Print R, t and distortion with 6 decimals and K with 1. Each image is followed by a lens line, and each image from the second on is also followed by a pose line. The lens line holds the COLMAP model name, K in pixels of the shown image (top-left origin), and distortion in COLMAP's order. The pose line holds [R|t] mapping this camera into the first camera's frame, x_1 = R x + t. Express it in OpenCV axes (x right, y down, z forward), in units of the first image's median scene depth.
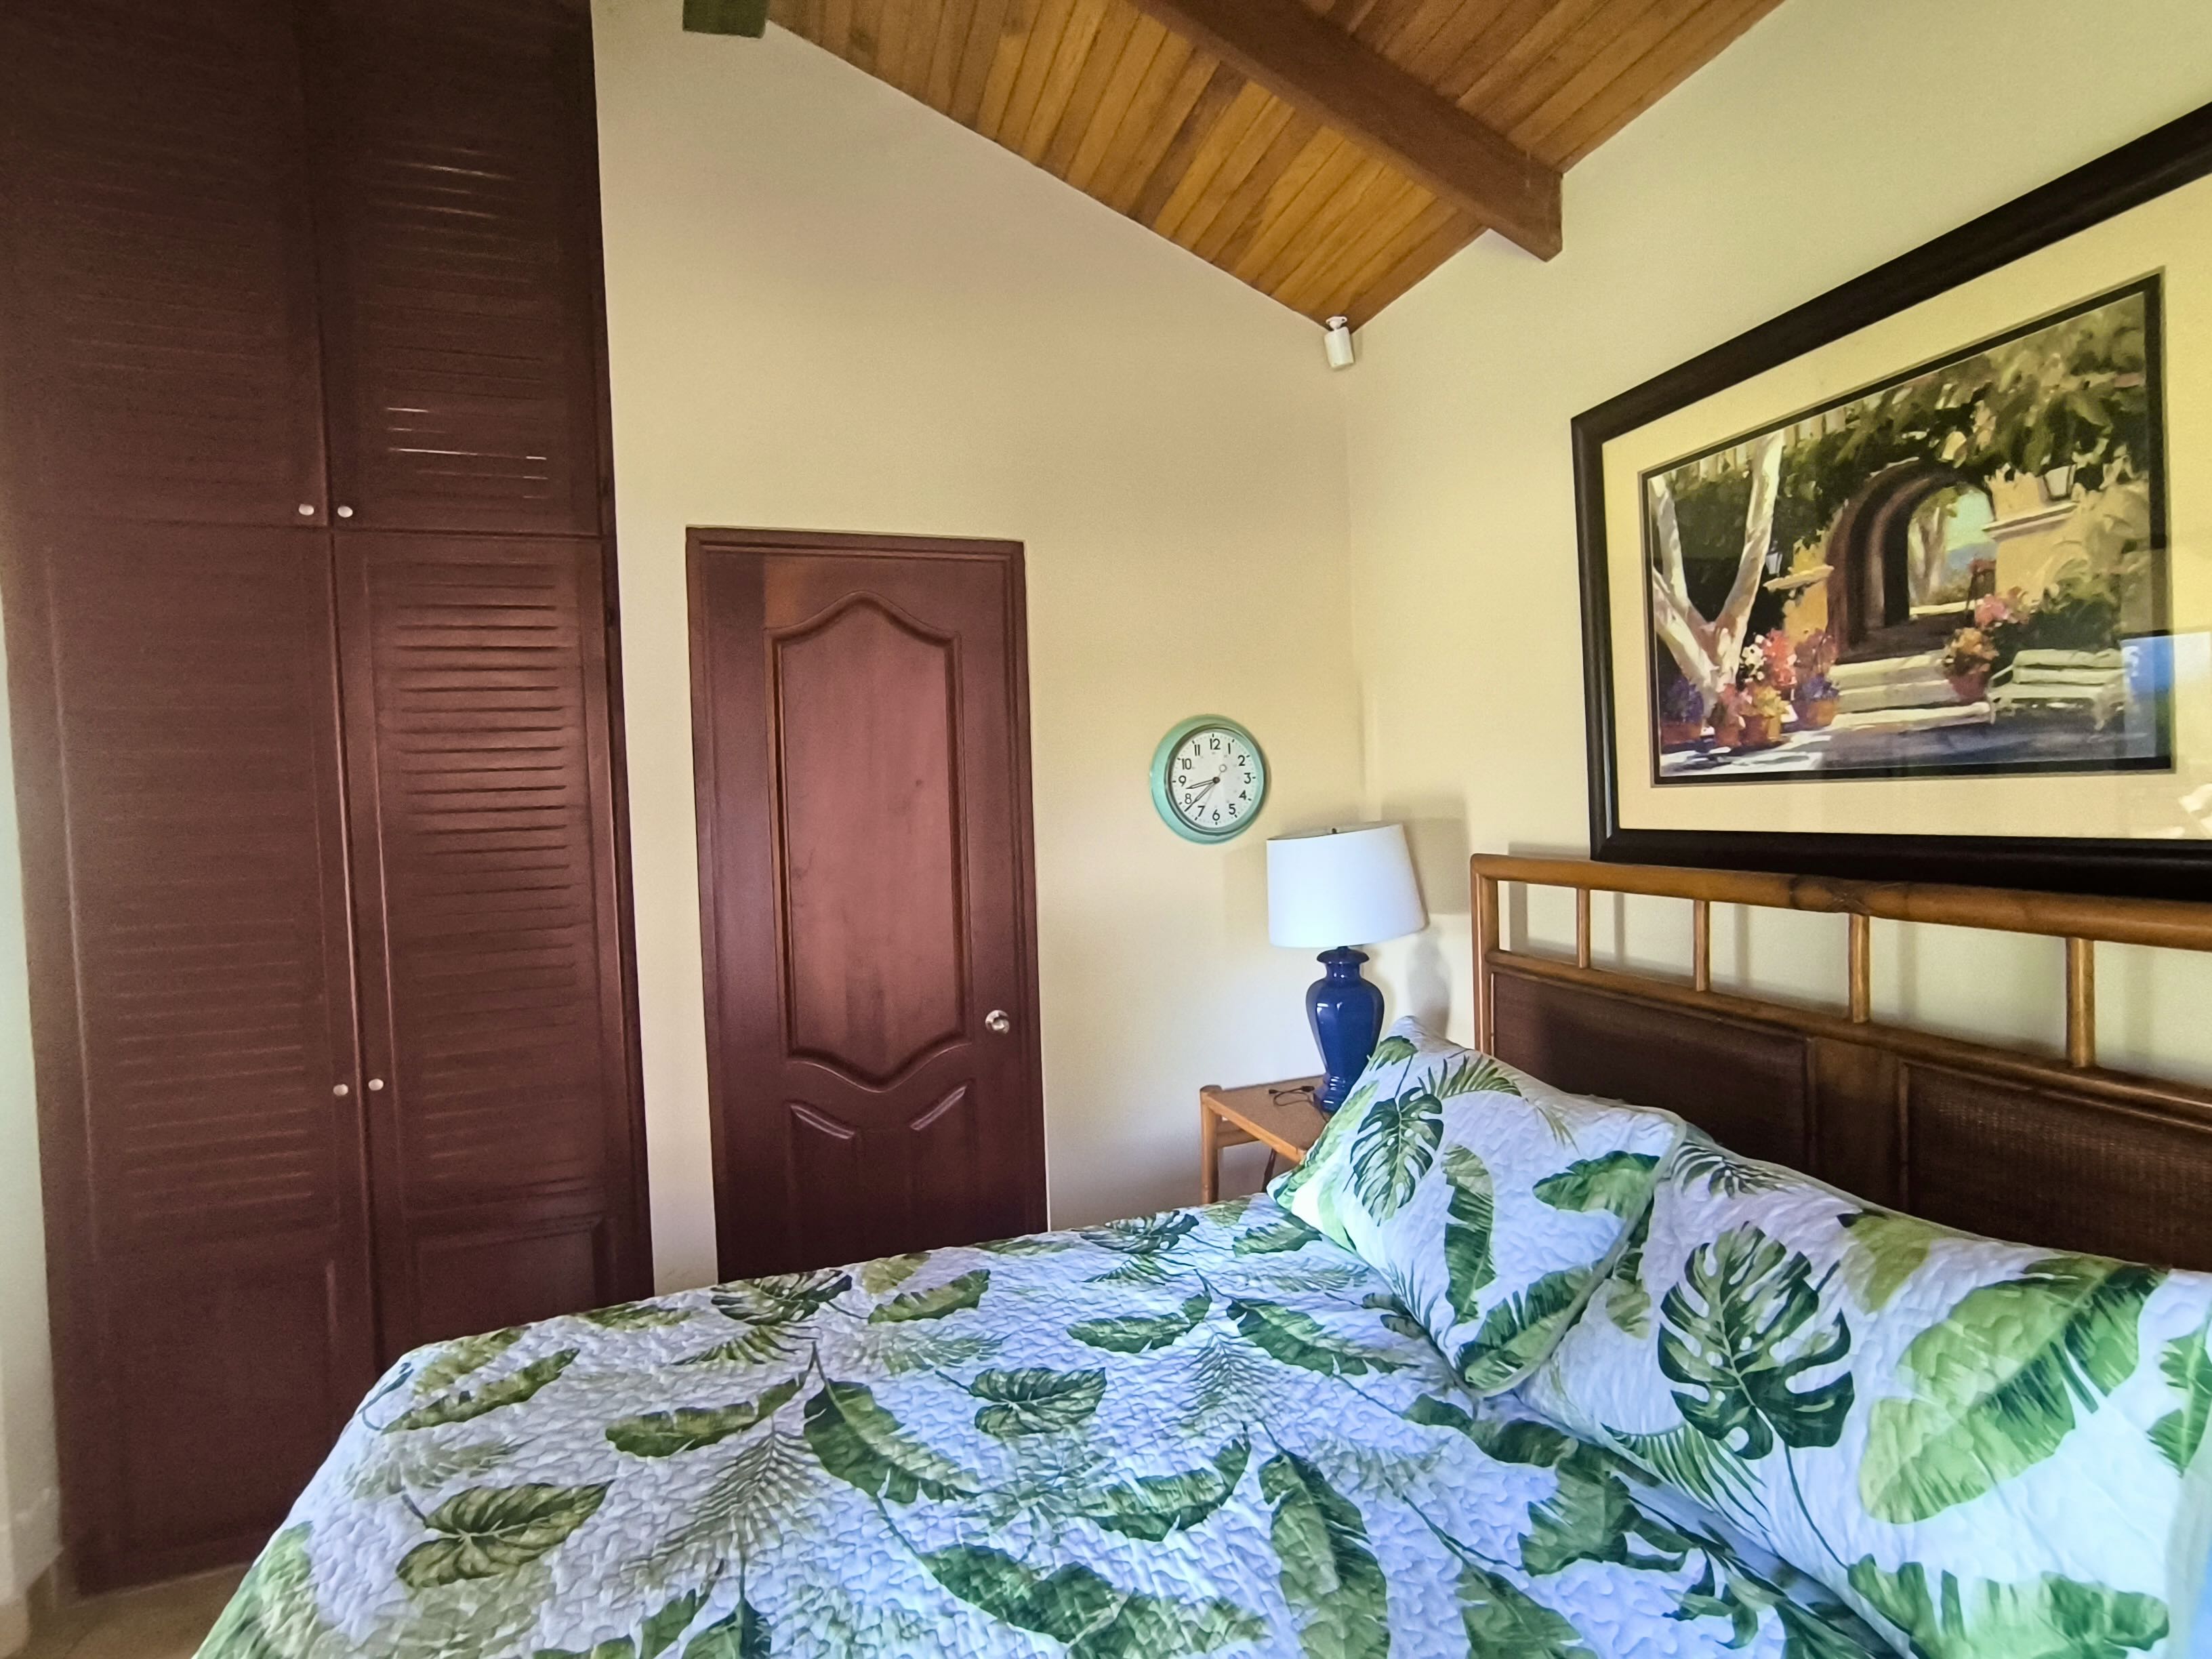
lens RADIAL K [[1030.0, 0, 1056.9], [0, 1030.0, 819.5], [0, 0, 1]] dist [-0.000383, 0.000382]
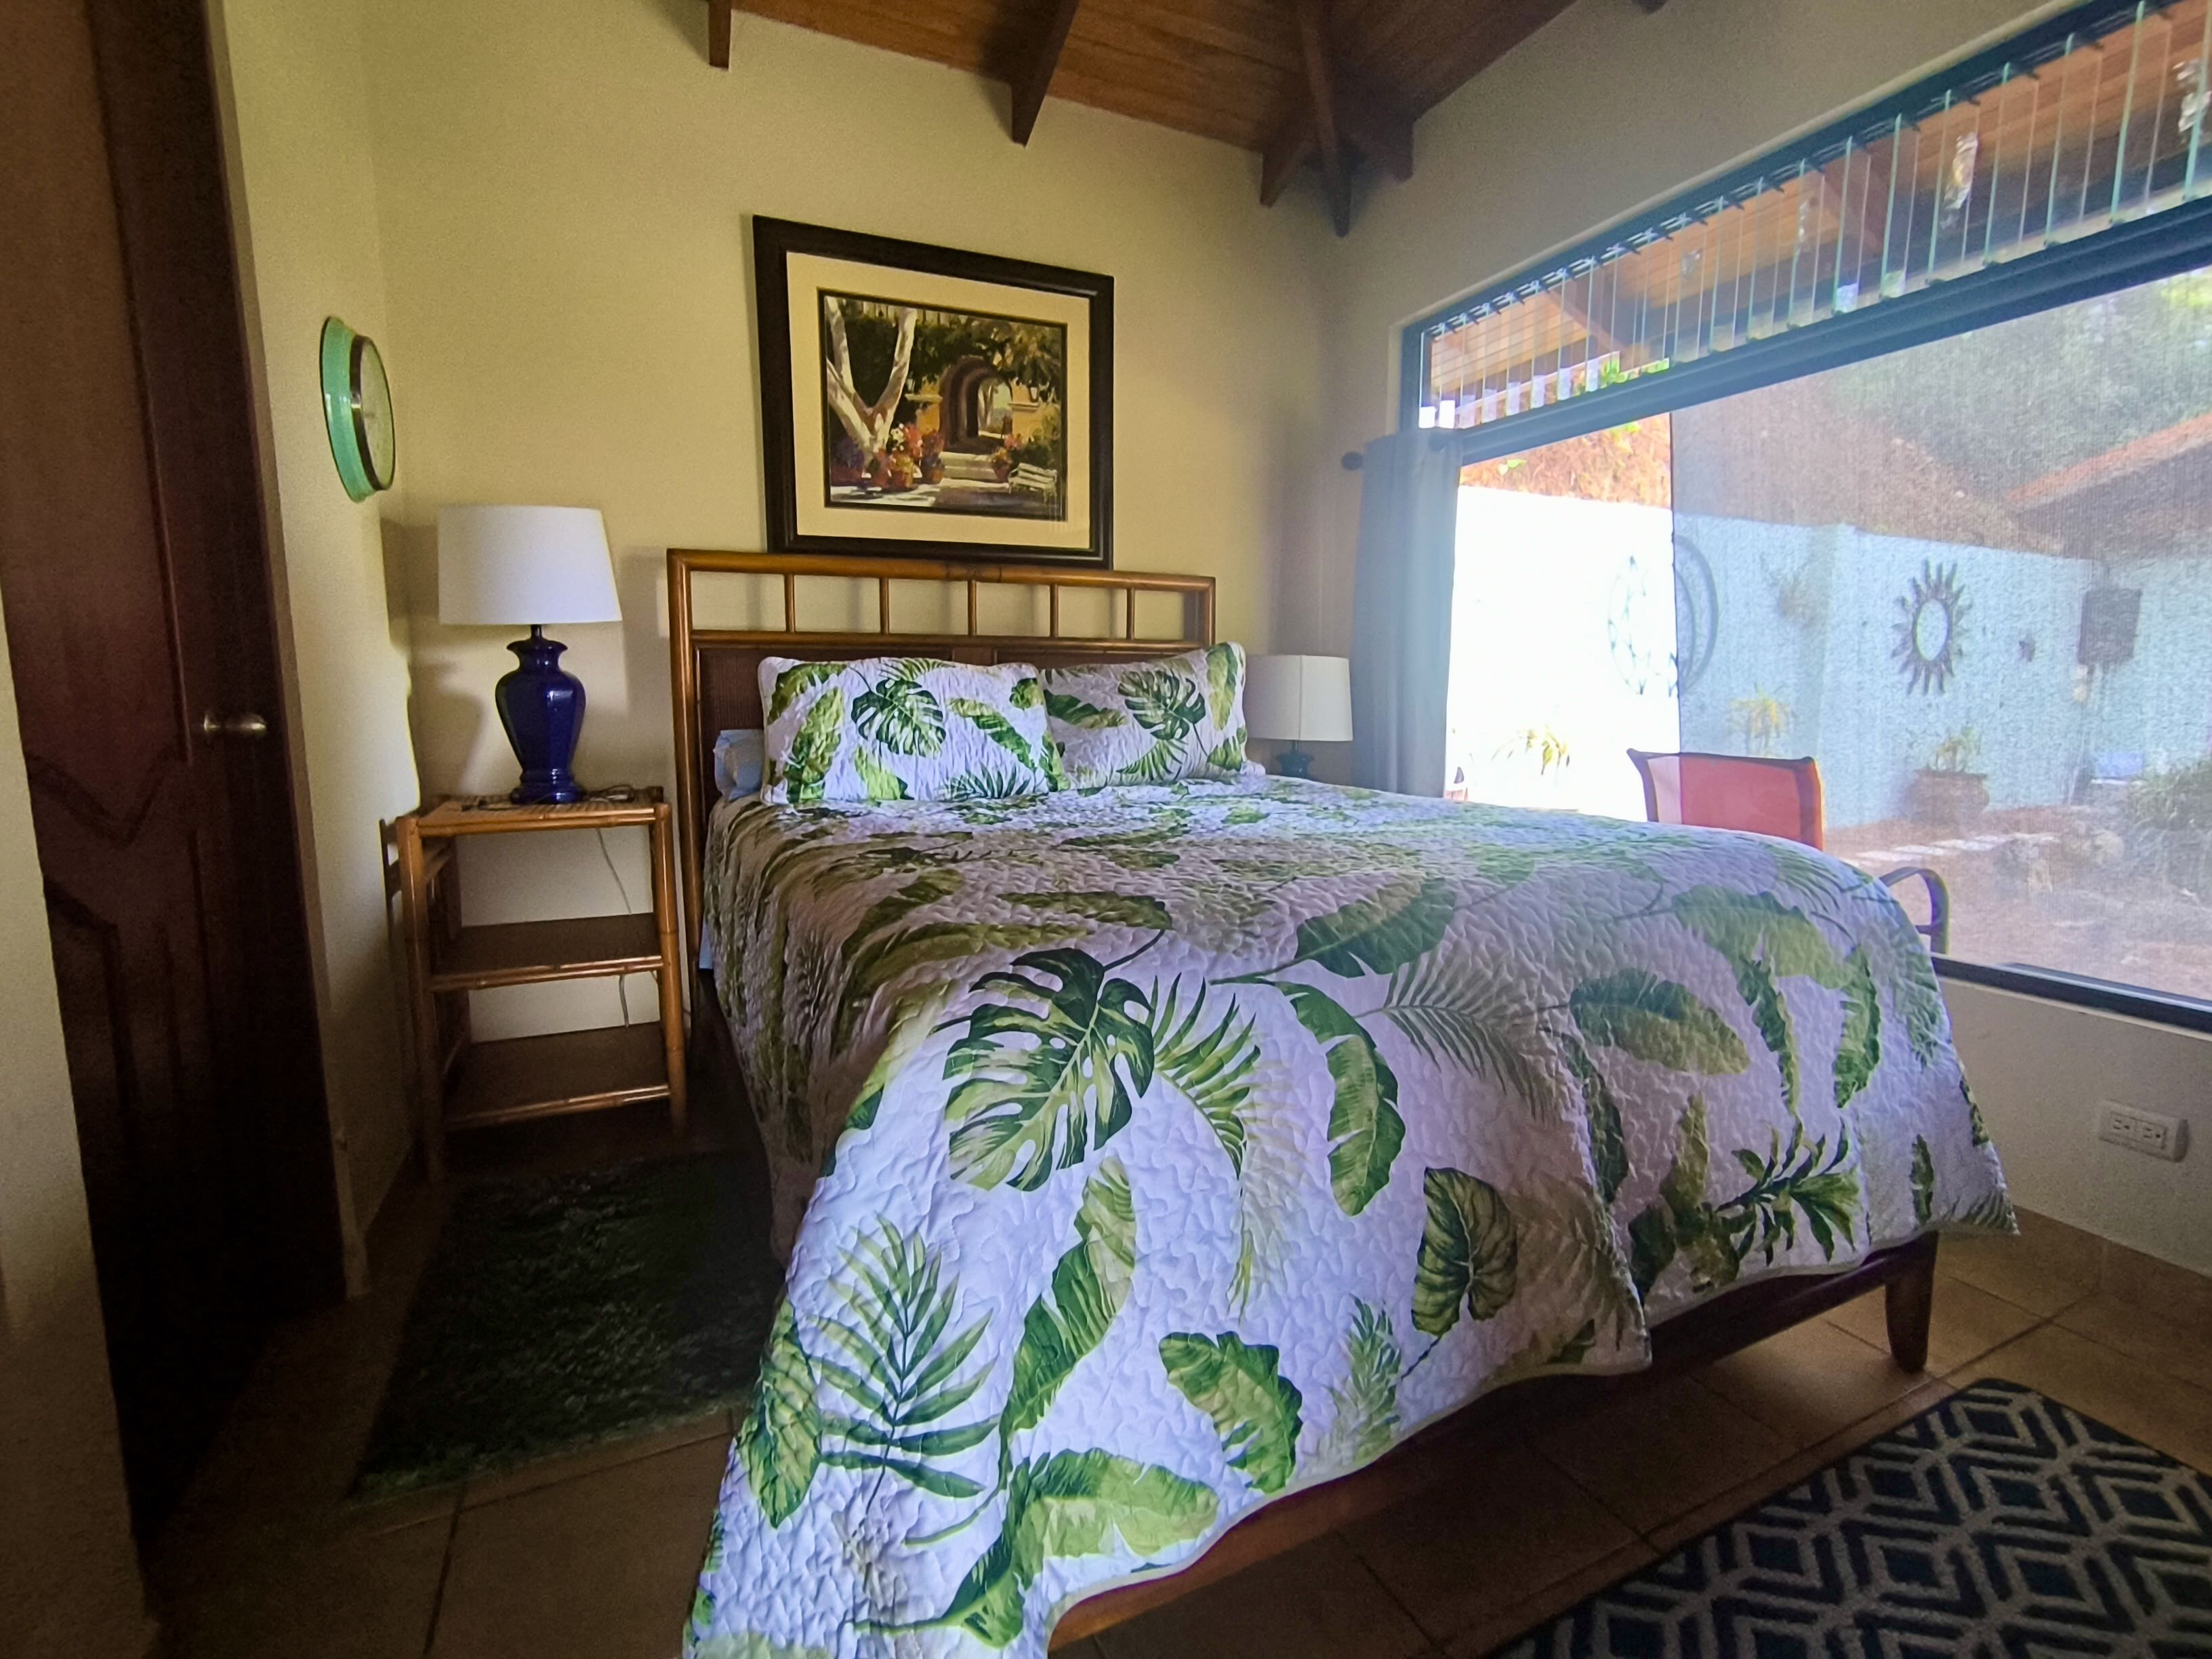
lens RADIAL K [[1012.7, 0, 1107.8], [0, 1012.7, 824.0], [0, 0, 1]] dist [-0.002033, 0.001263]
pose [[-0.144480, -0.090640, 0.985348, -1.185804], [0.038296, 0.994538, 0.097101, 0.362337], [-0.988766, 0.051764, -0.140220, 0.979873]]
